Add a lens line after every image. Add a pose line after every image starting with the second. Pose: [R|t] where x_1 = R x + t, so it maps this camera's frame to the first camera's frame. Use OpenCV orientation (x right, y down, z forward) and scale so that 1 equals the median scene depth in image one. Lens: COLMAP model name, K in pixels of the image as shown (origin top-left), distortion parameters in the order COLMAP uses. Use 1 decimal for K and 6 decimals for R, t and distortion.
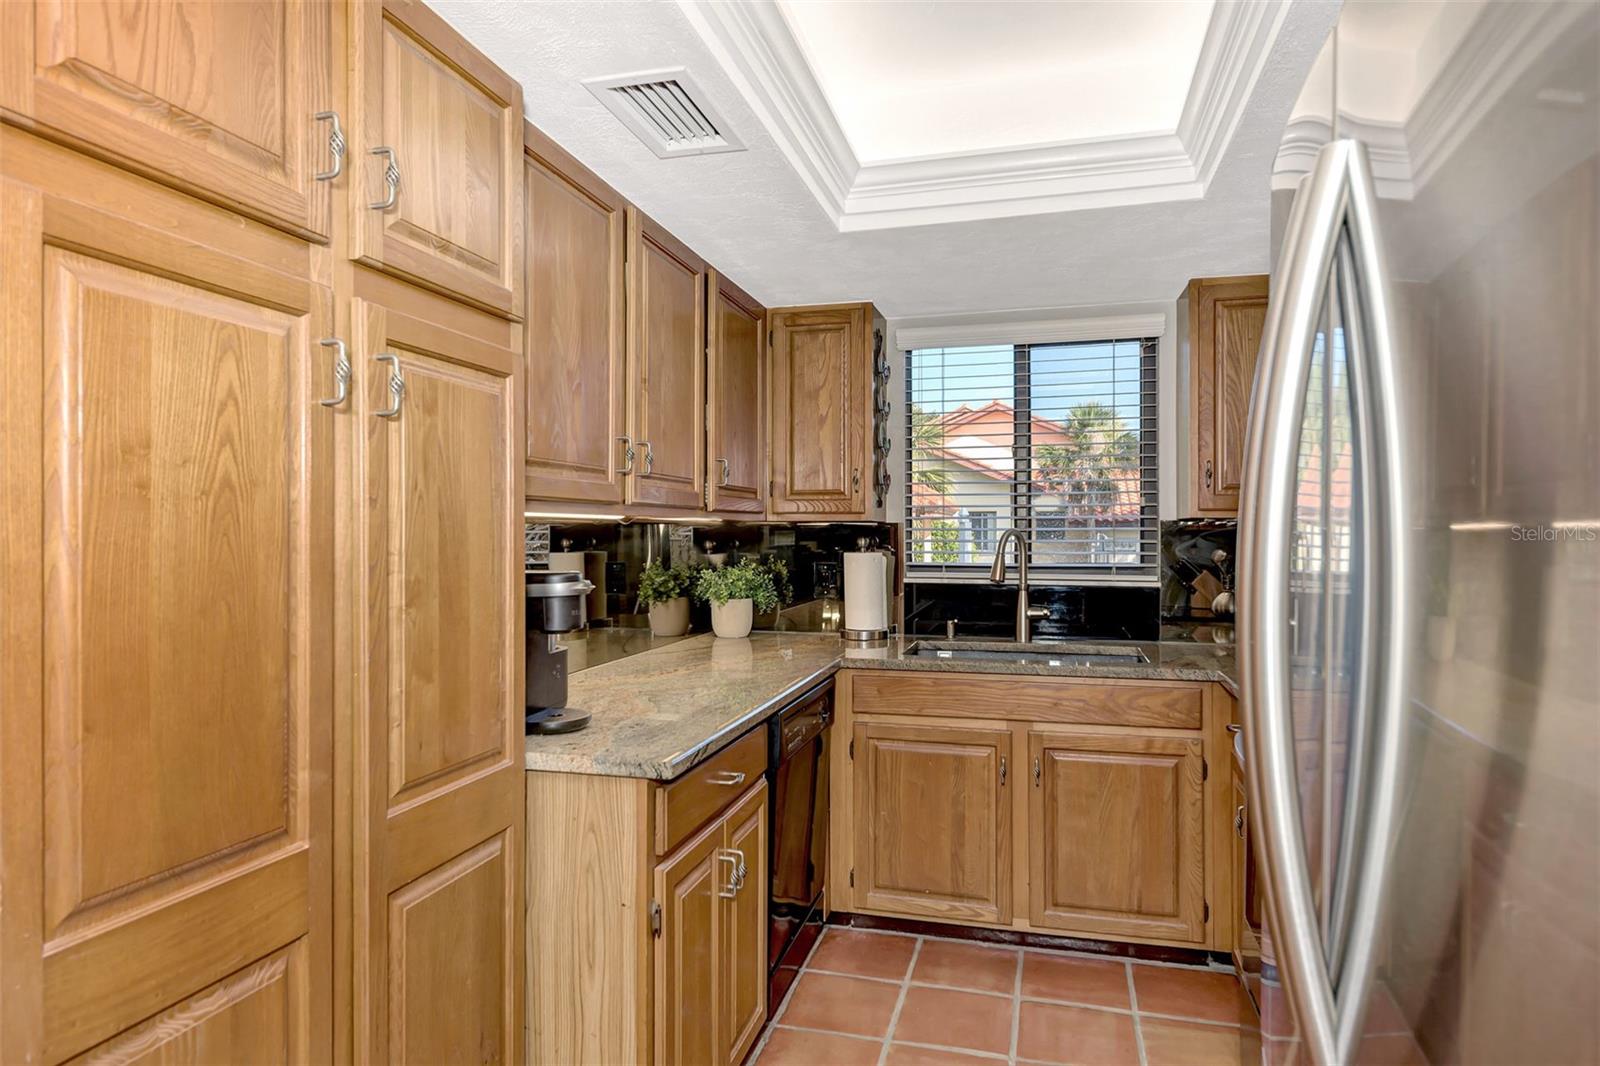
lens RADIAL K [[919.5, 0, 806.5], [0, 919.5, 534.0], [0, 0, 1]] dist [-0.004777, -0.000389]
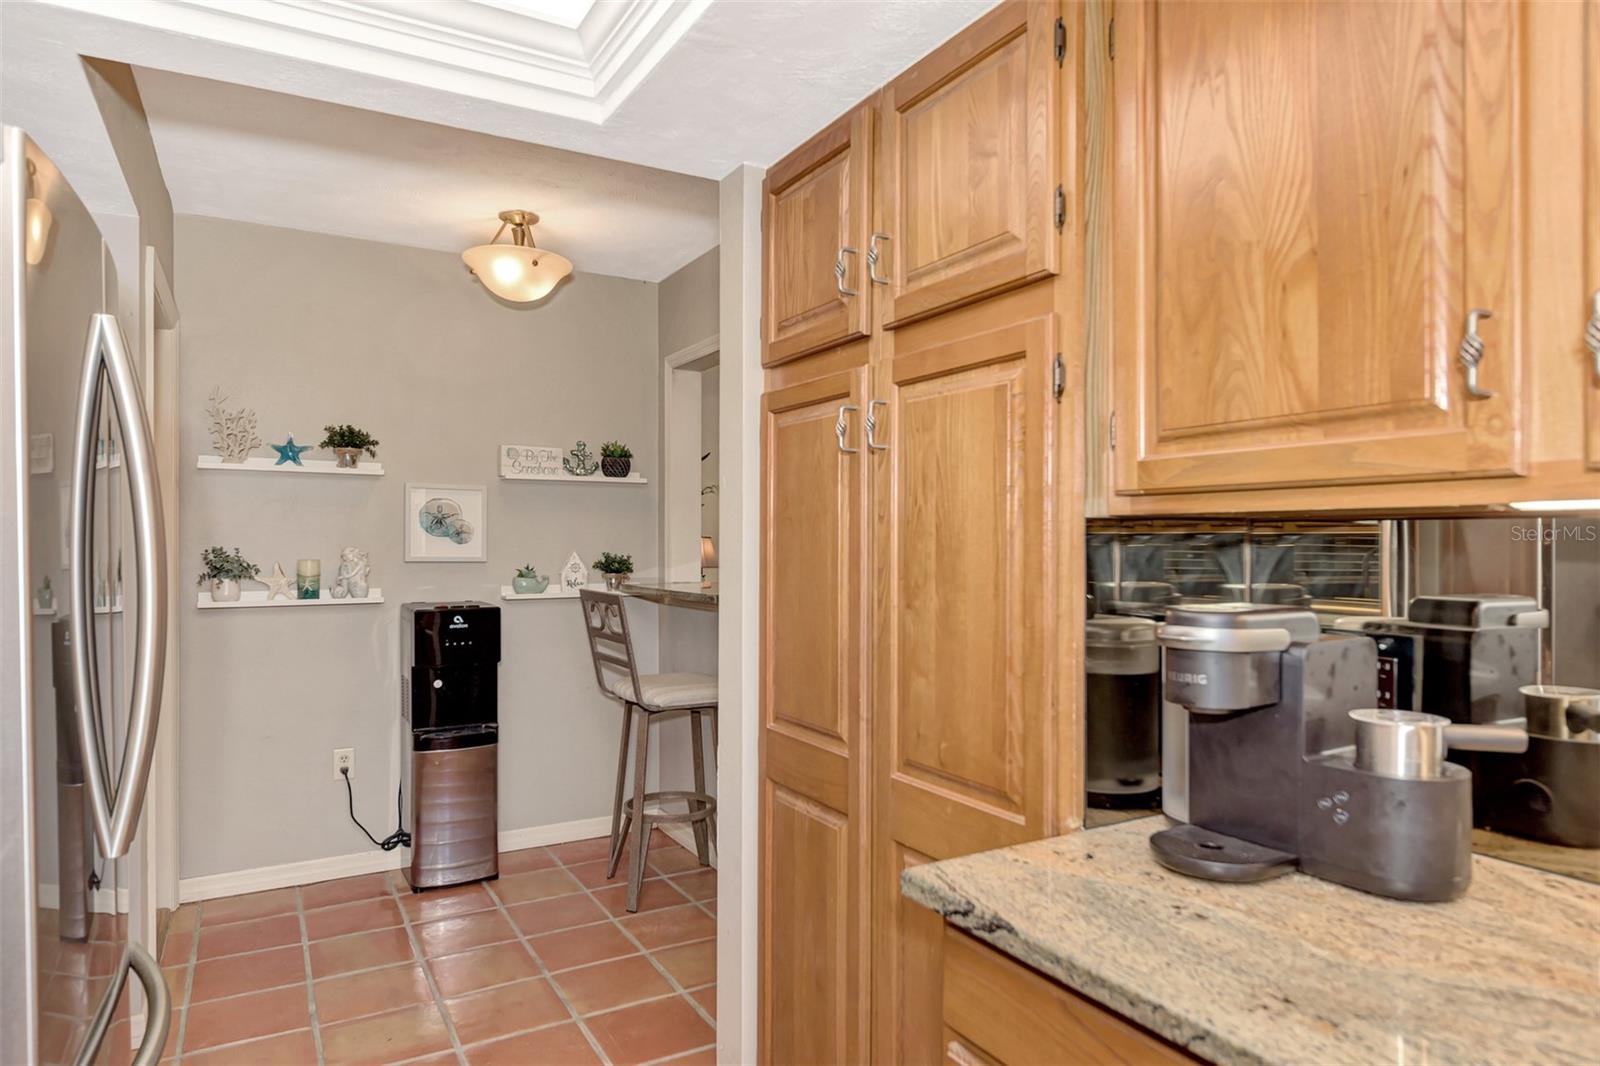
lens RADIAL K [[969.3, 0, 801.2], [0, 969.3, 538.5], [0, 0, 1]] dist [-0.001747, -0.002773]
pose [[-0.711789, -0.005763, -0.702369, 0.491650], [-0.005414, 0.999982, -0.002718, -0.001929], [0.702372, 0.001868, -0.711807, 1.687476]]
